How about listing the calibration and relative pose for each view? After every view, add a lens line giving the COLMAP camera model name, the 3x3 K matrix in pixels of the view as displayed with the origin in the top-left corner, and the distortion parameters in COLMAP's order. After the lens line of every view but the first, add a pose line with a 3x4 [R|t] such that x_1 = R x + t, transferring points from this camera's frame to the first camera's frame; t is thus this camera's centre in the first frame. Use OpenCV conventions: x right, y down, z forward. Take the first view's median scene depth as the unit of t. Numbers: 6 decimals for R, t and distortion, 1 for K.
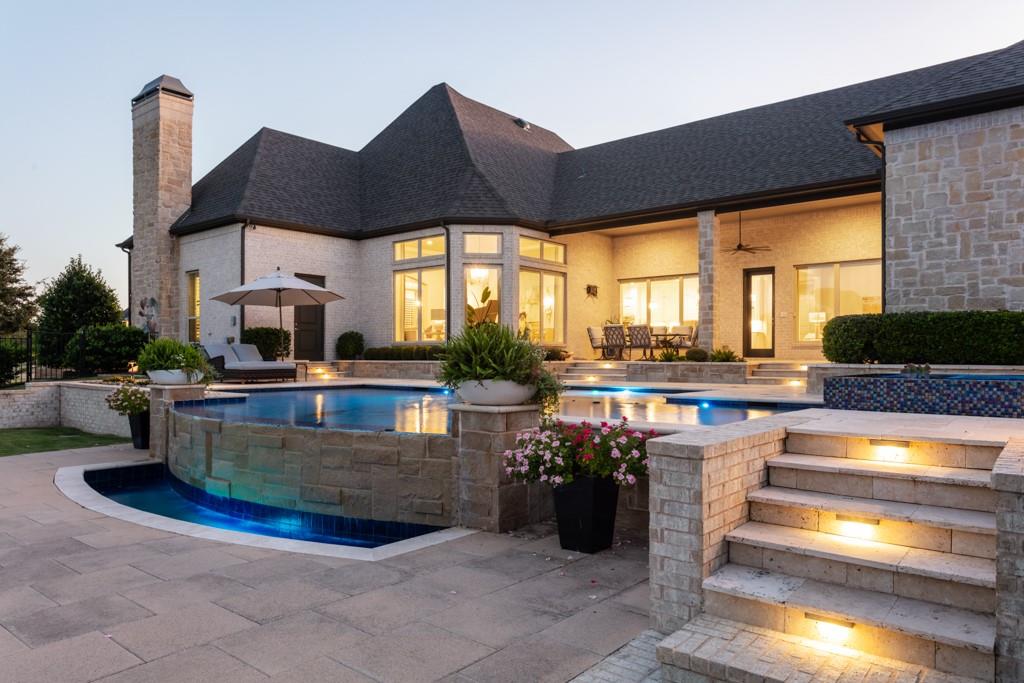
lens RADIAL K [[697.5, 0, 518.4], [0, 697.5, 363.1], [0, 0, 1]] dist [-0.005052, 0.001125]
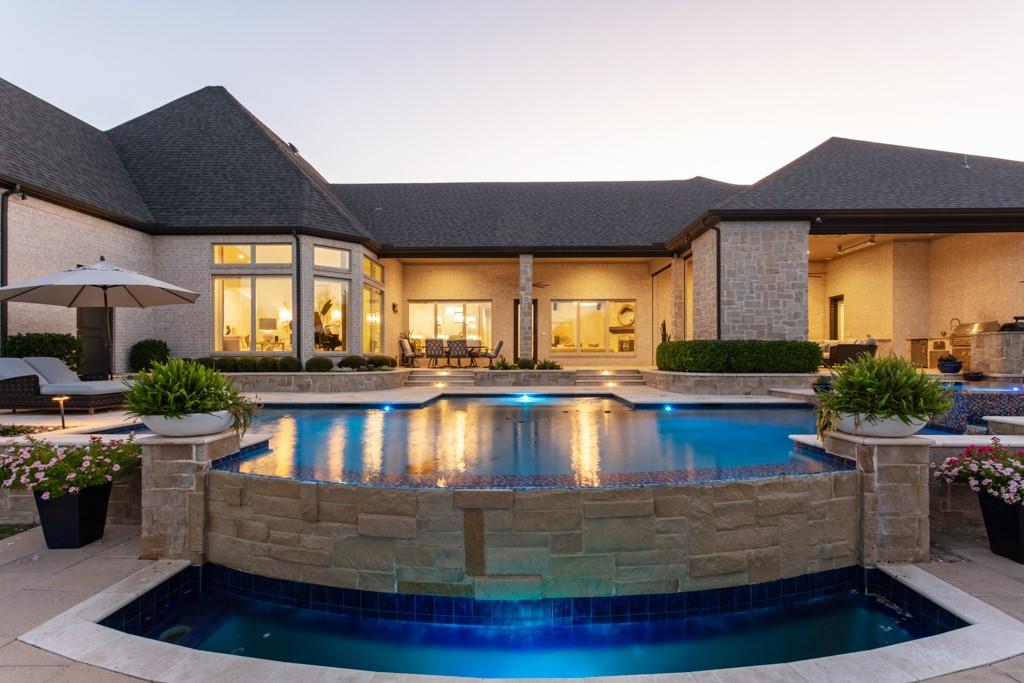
lens RADIAL K [[496.6, 0, 512.3], [0, 496.6, 355.4], [0, 0, 1]] dist [0.002200, 0.001203]
pose [[0.773620, -0.002096, 0.633646, -0.350755], [0.008224, 0.999944, -0.006733, -0.021962], [-0.633596, 0.010420, 0.773594, 0.295973]]
